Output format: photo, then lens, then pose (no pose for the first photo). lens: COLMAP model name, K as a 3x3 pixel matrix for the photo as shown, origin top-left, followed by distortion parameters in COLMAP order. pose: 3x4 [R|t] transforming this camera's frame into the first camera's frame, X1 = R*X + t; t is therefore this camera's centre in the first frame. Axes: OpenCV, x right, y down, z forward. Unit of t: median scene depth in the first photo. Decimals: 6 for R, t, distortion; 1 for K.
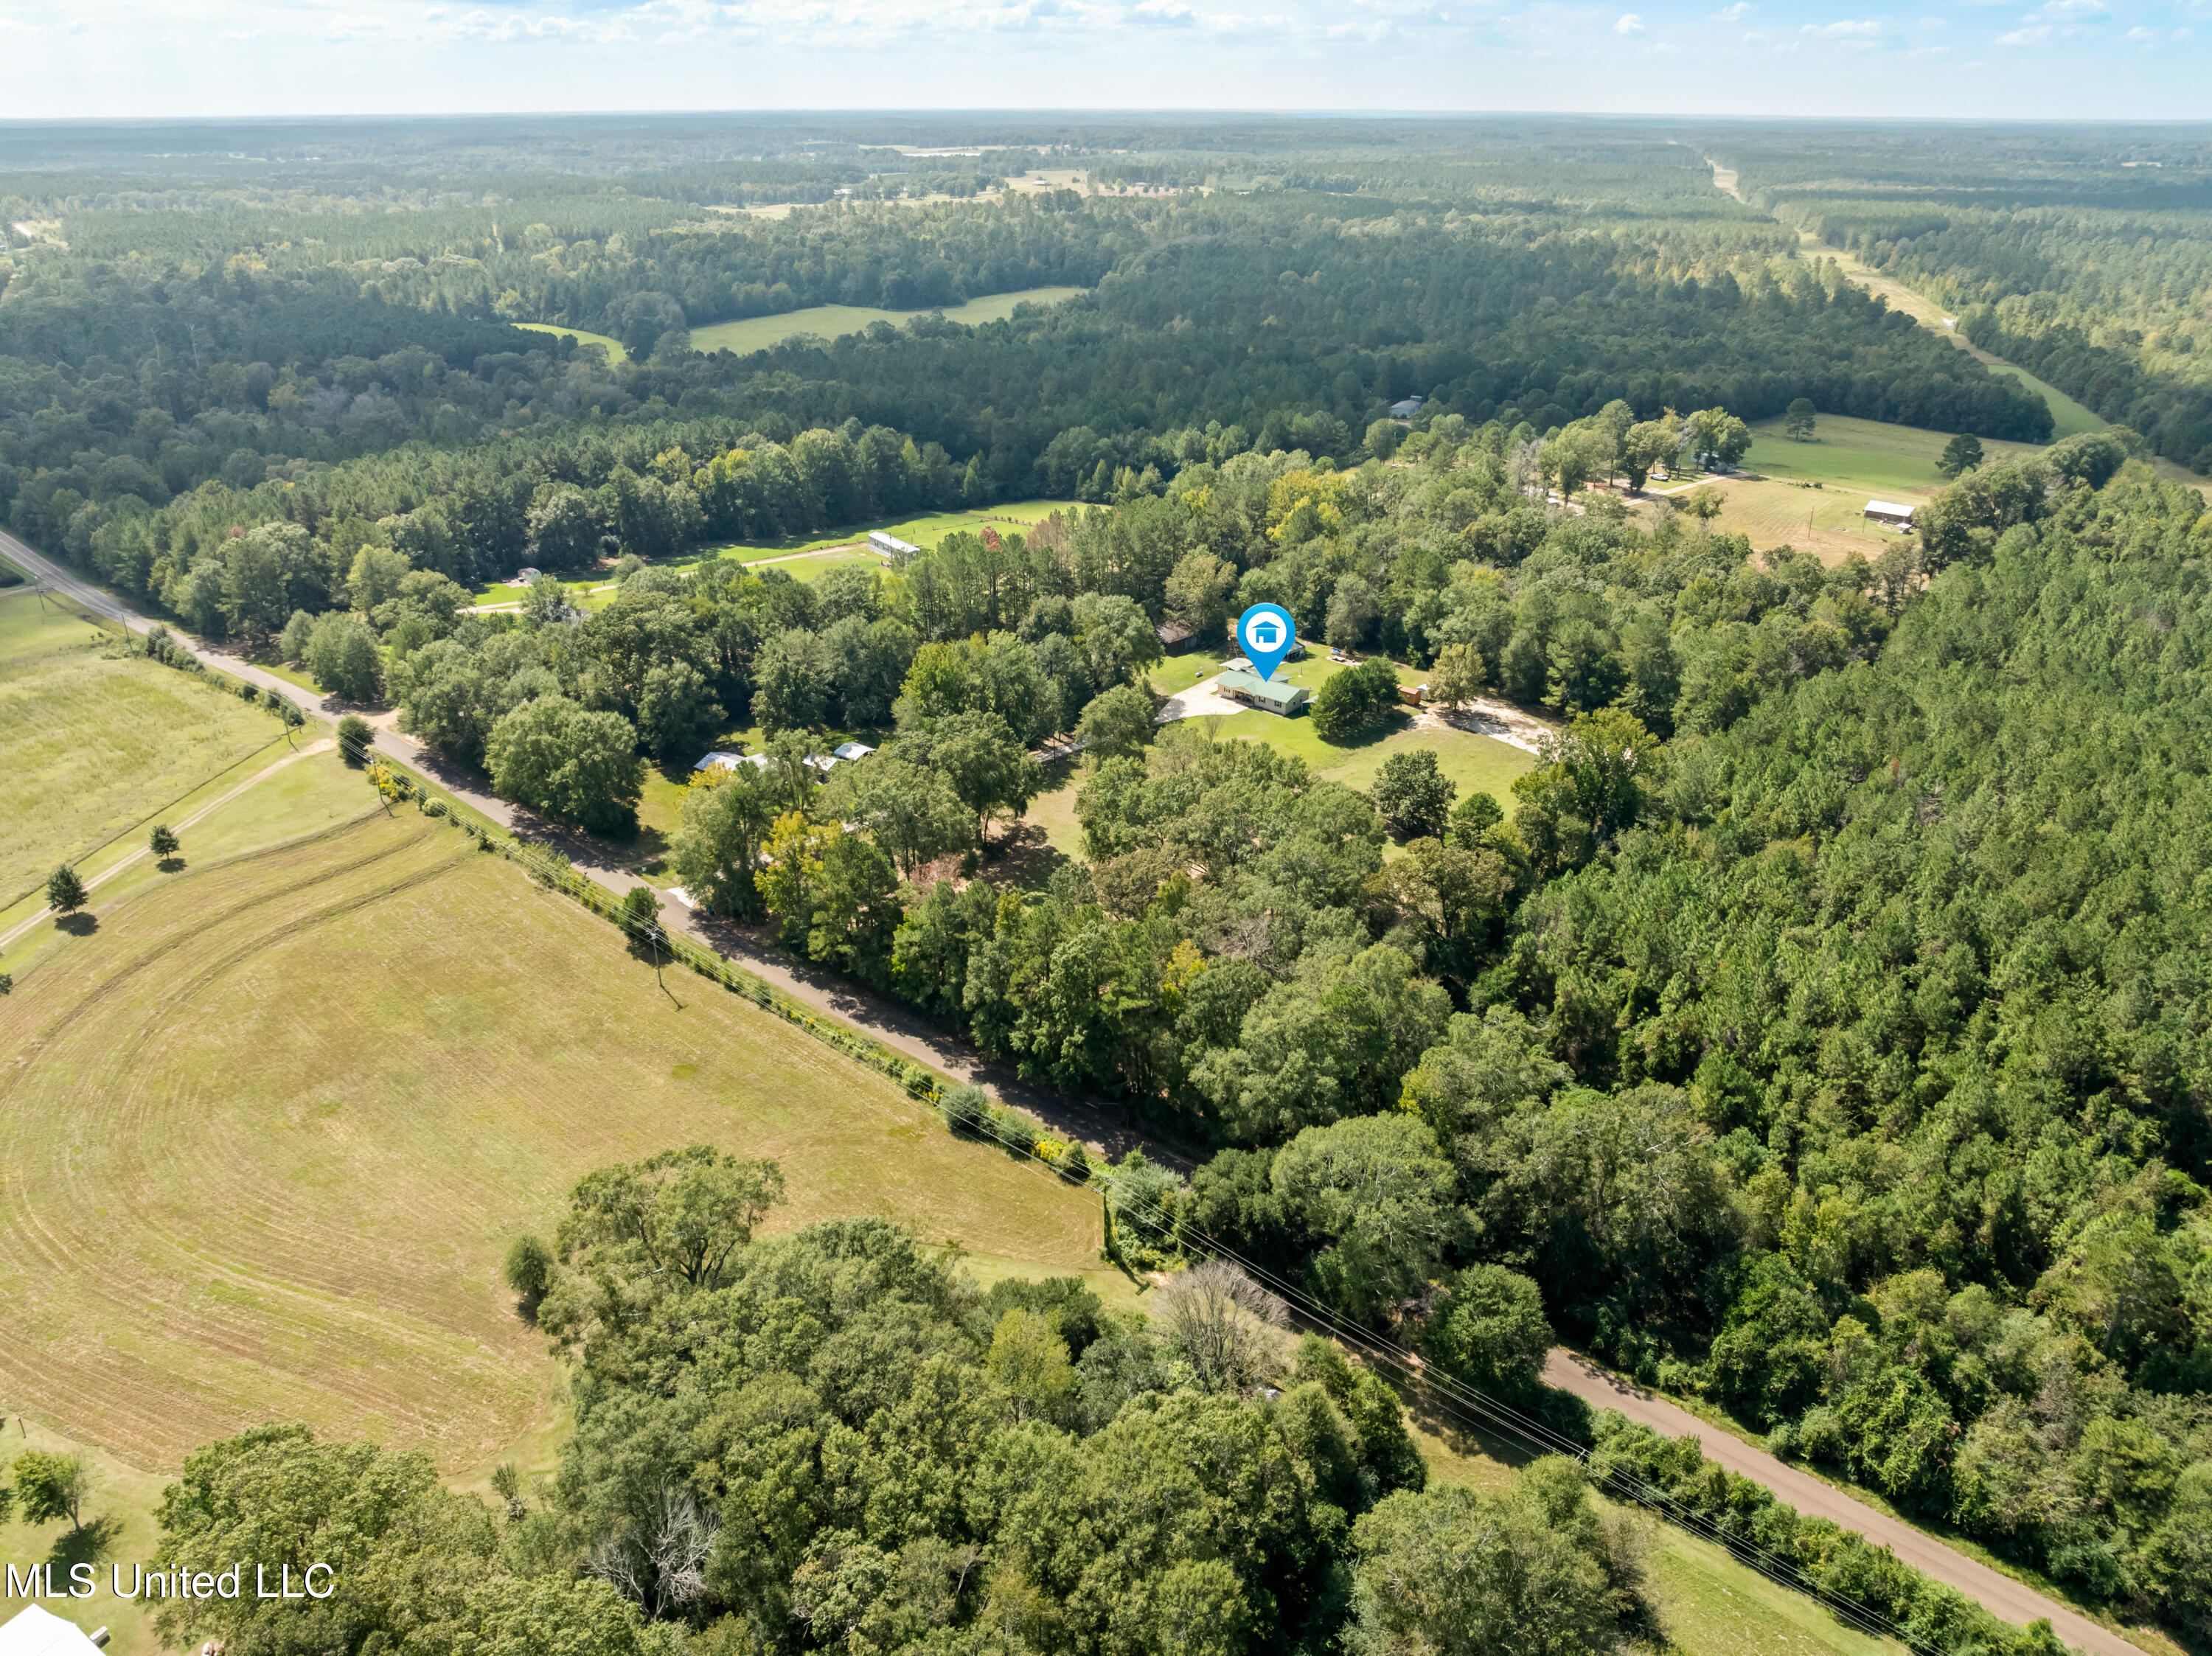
lens RADIAL K [[1561.1, 0, 1106.0], [0, 1561.1, 828.0], [0, 0, 1]] dist [-0.016935, -0.003025]
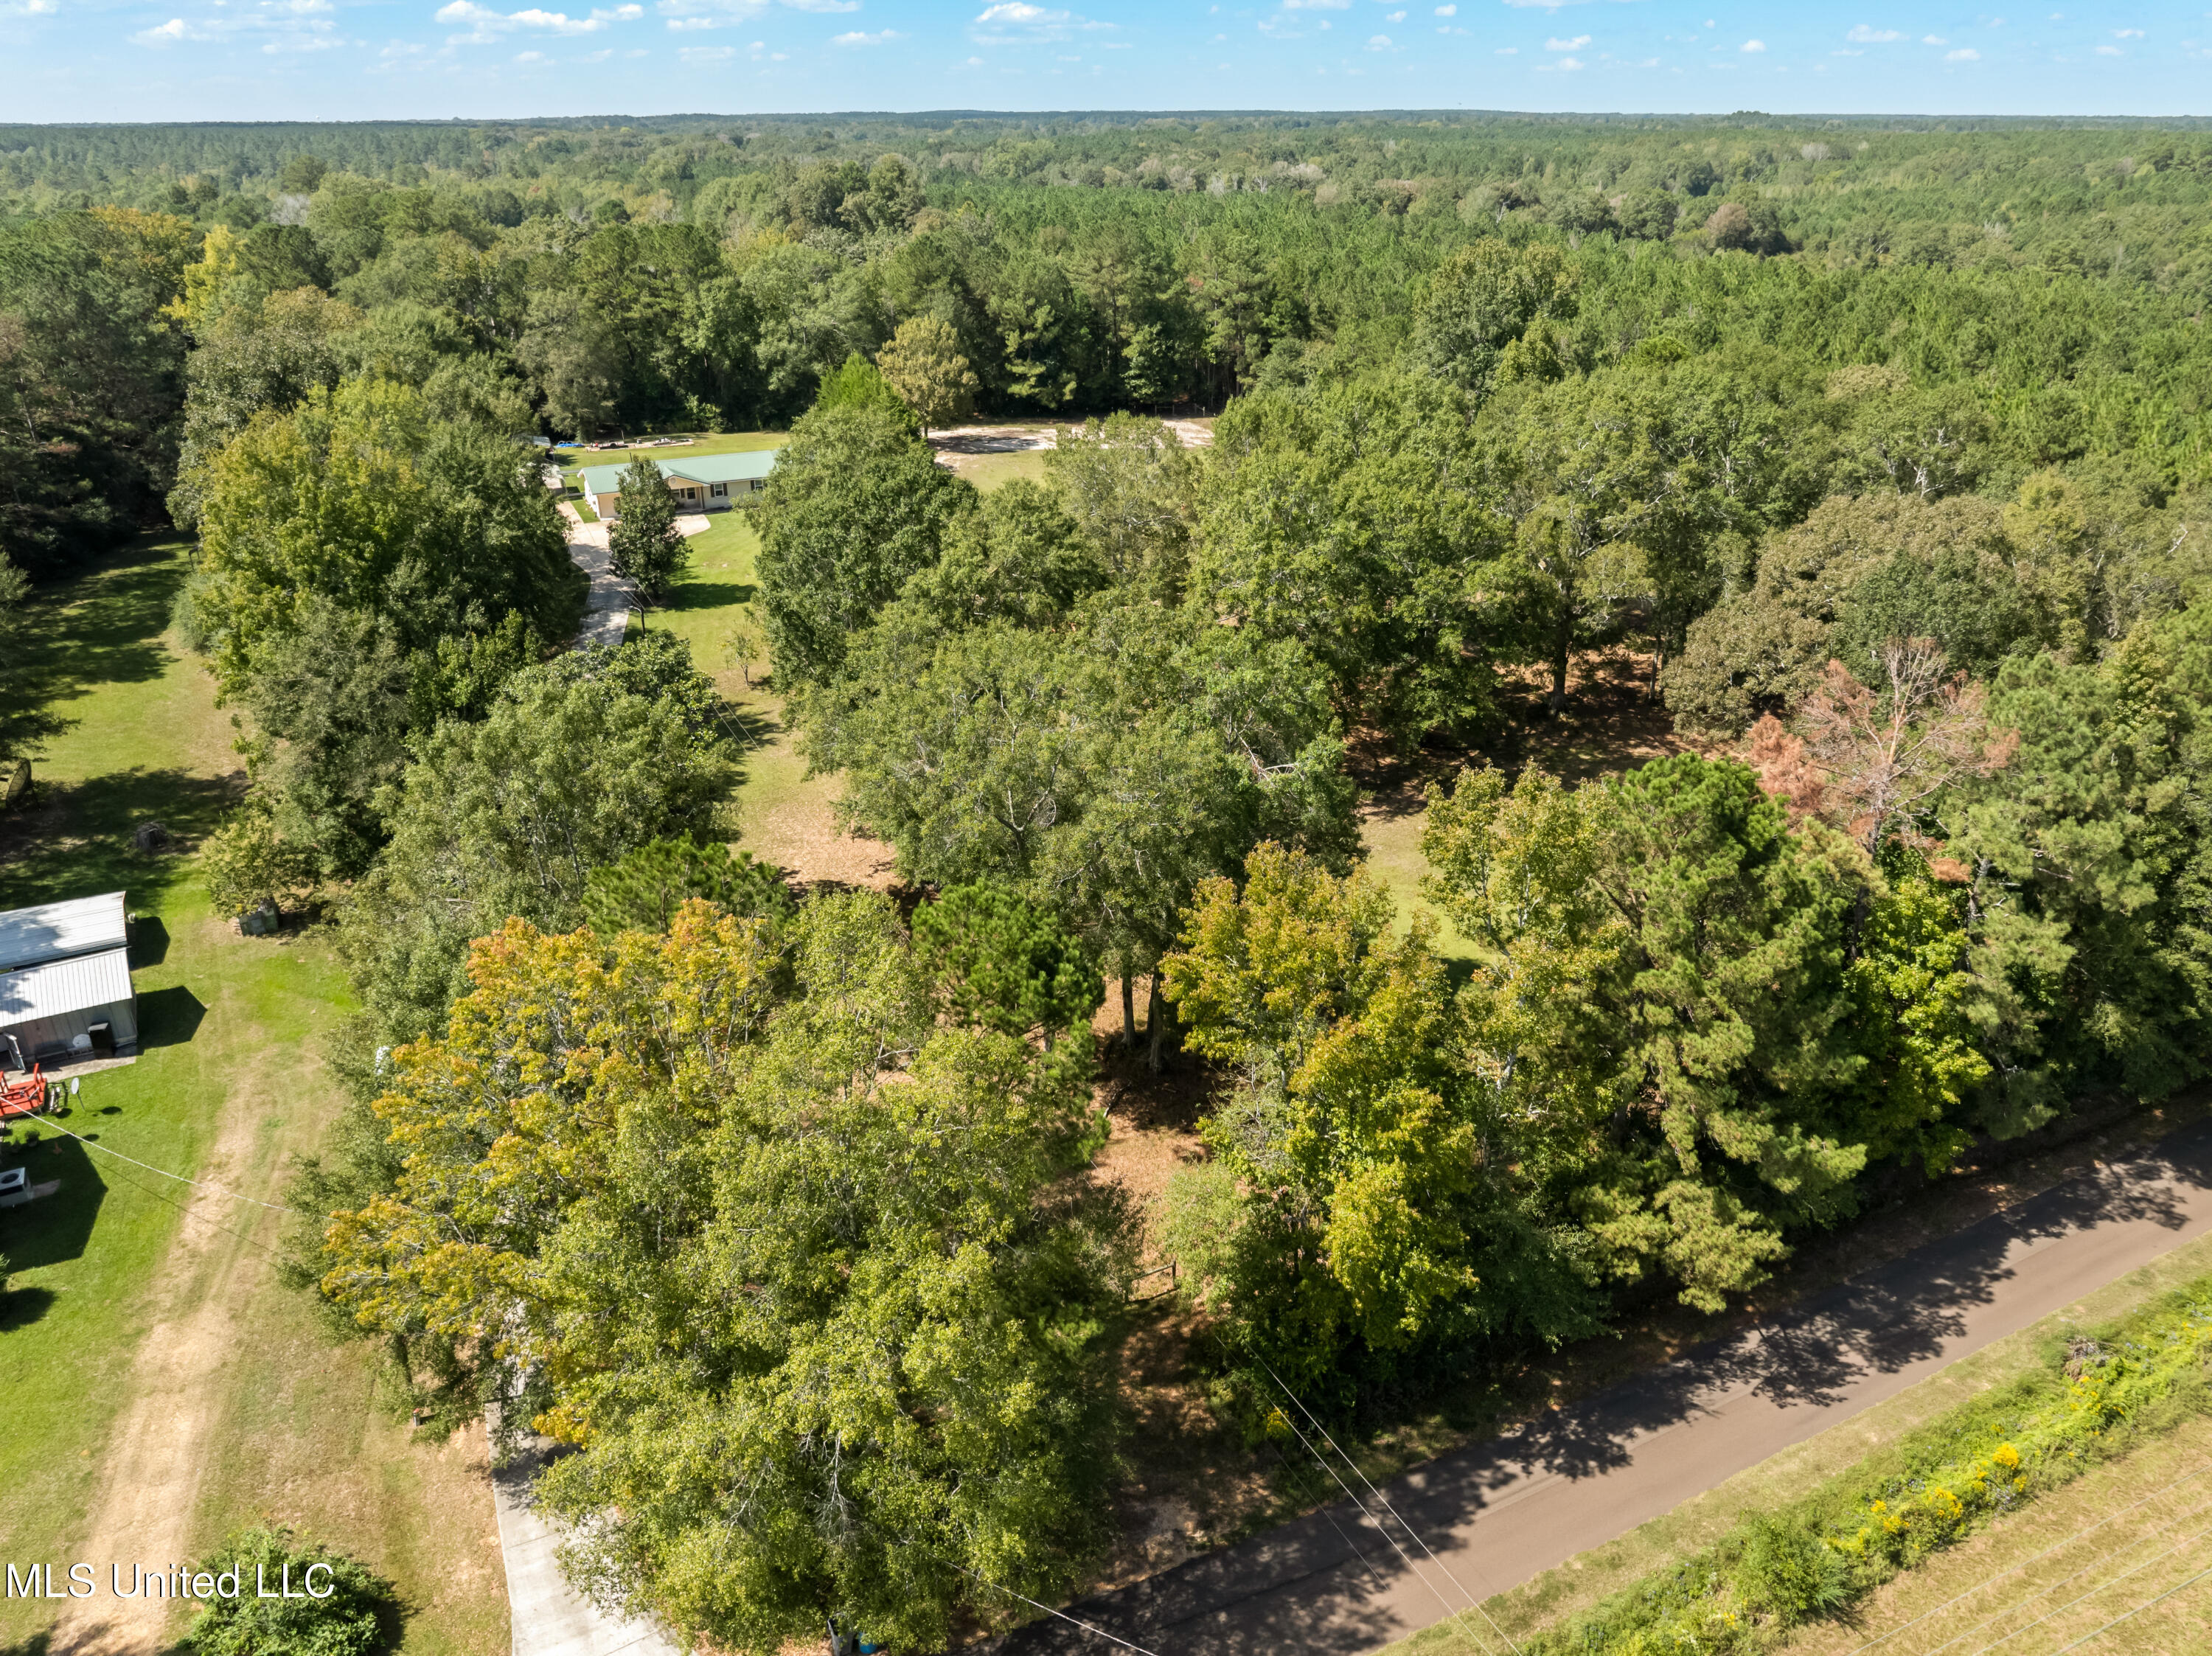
lens RADIAL K [[1561.1, 0, 1106.0], [0, 1561.1, 828.0], [0, 0, 1]] dist [-0.016935, -0.003025]
pose [[0.416662, -0.394891, 0.818813, -0.290101], [0.395798, 0.889672, 0.227658, -0.053245], [-0.818374, 0.229228, 0.526989, 0.695126]]
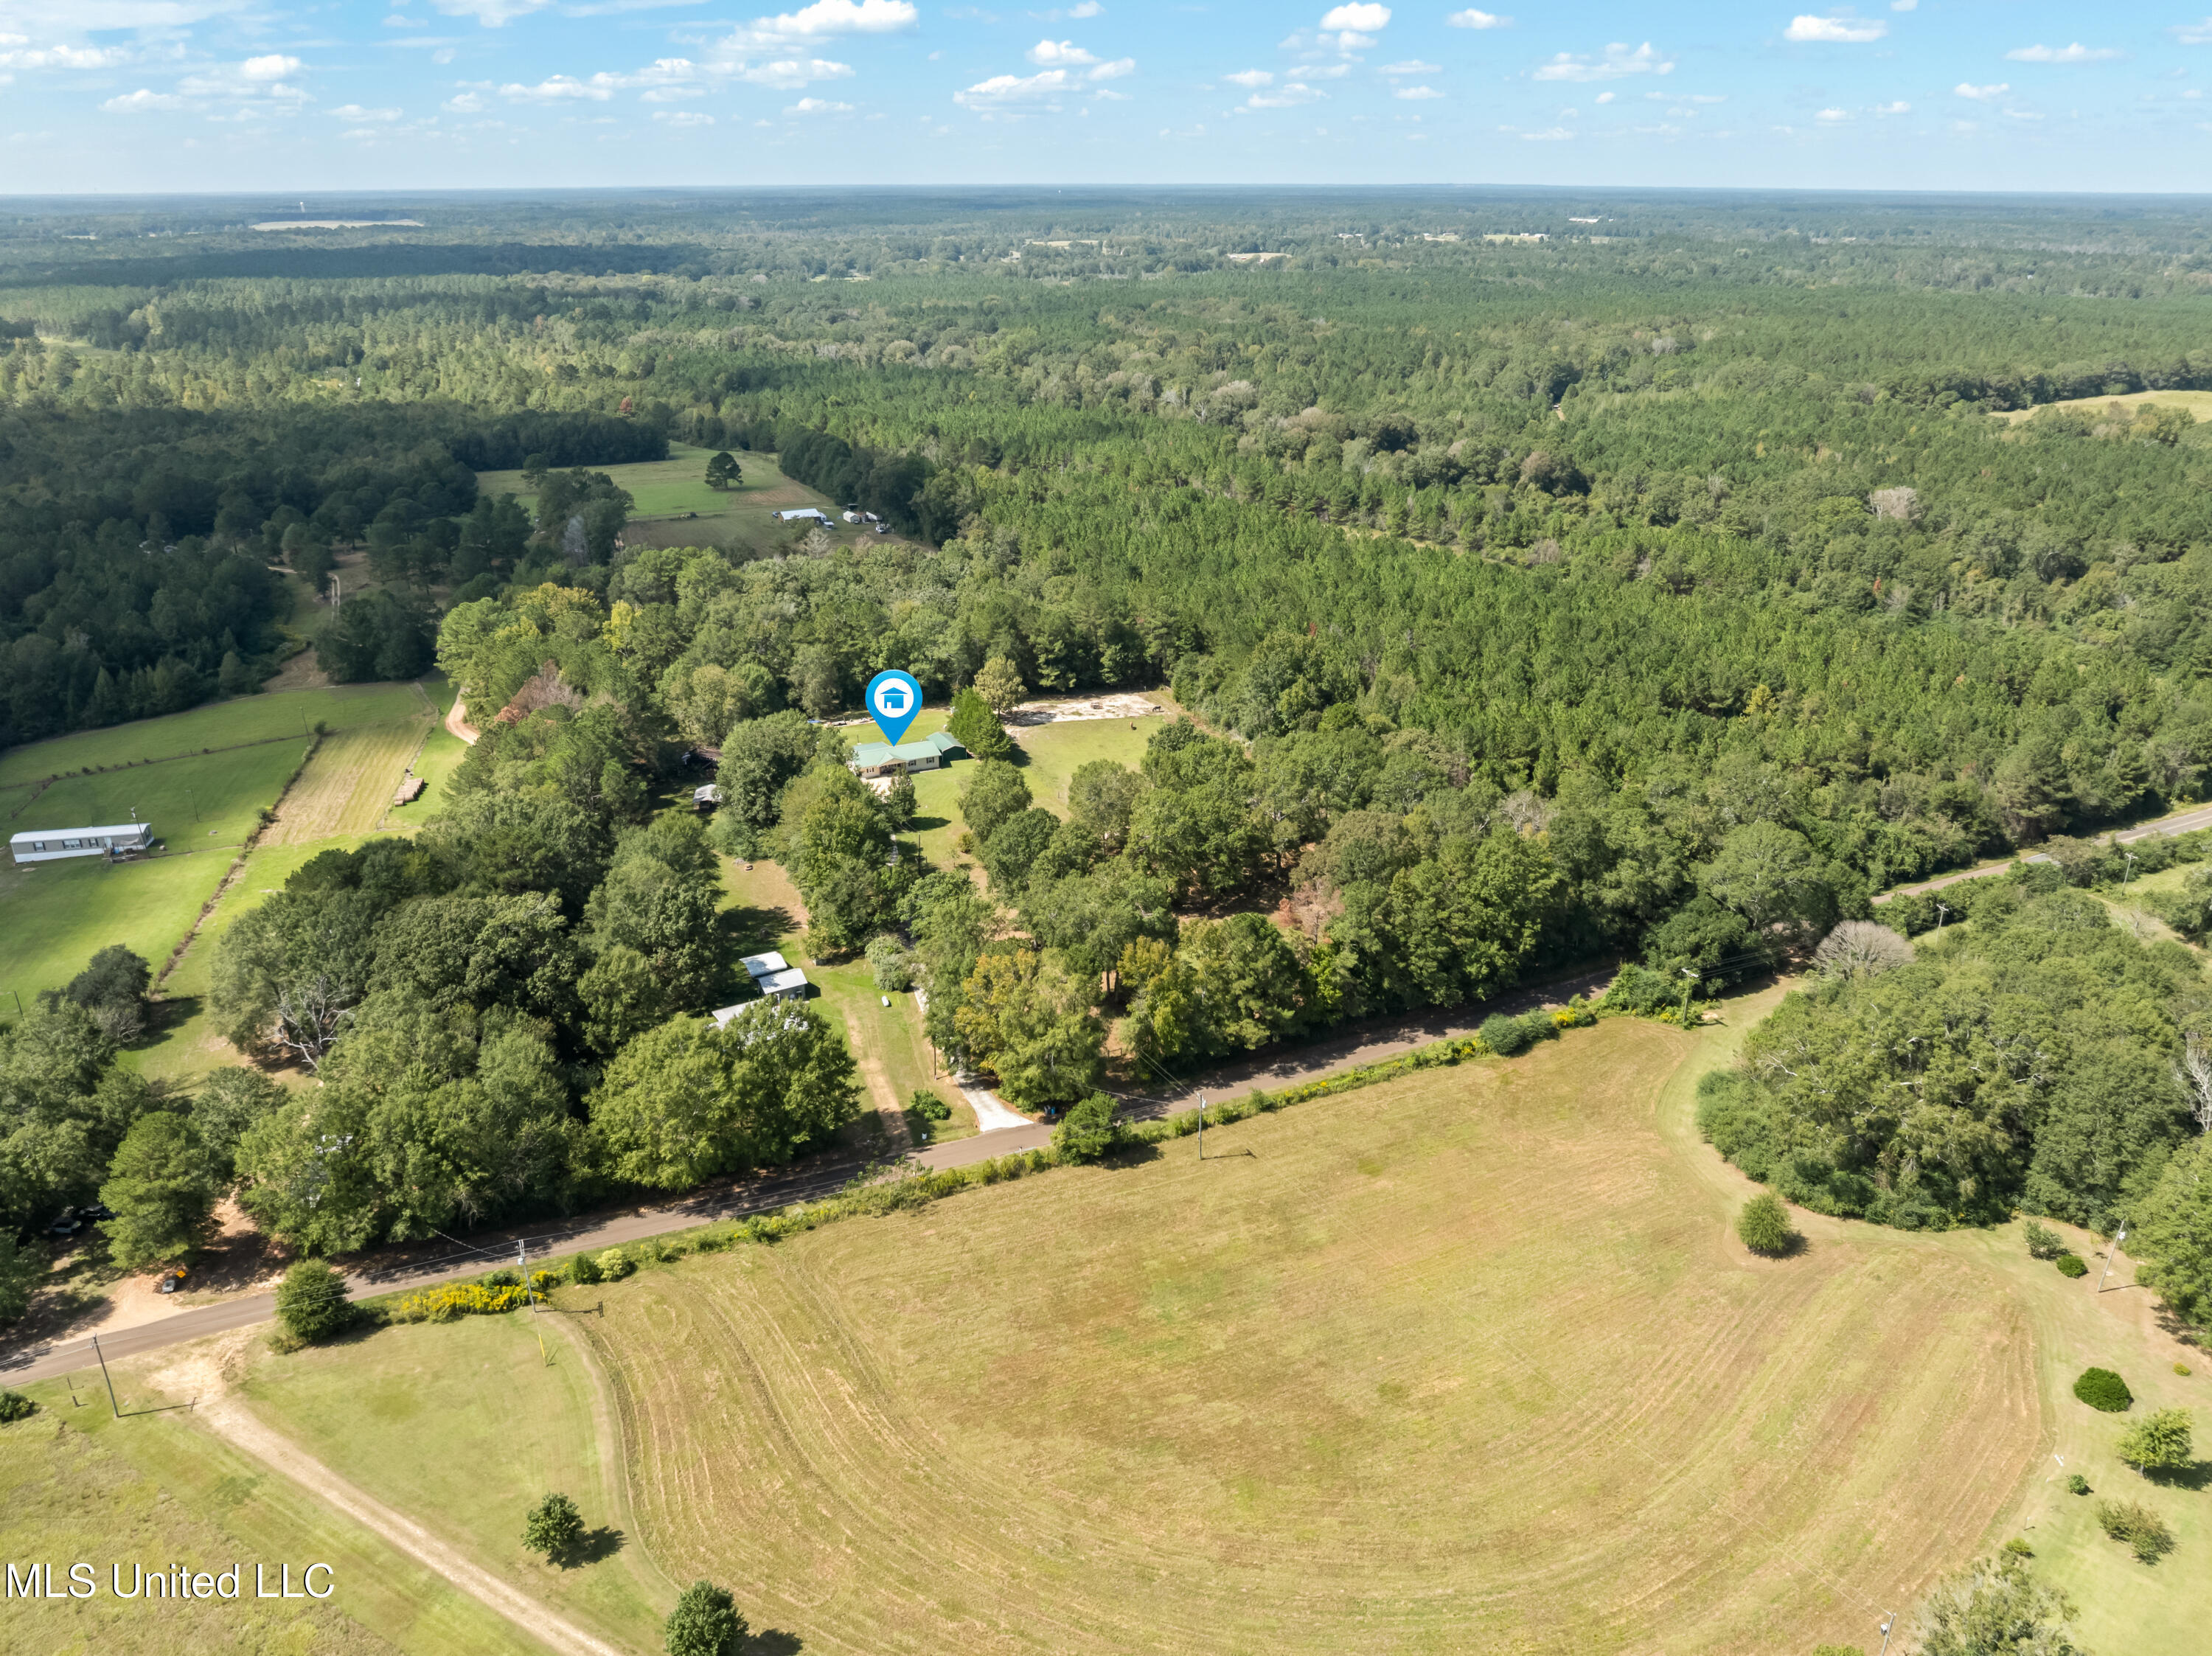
lens RADIAL K [[1561.1, 0, 1106.0], [0, 1561.1, 828.0], [0, 0, 1]] dist [-0.016935, -0.003025]
pose [[0.399371, -0.359947, 0.843173, -0.739967], [0.396793, 0.896963, 0.194968, -0.197423], [-0.826474, 0.256700, 0.501045, 0.410987]]
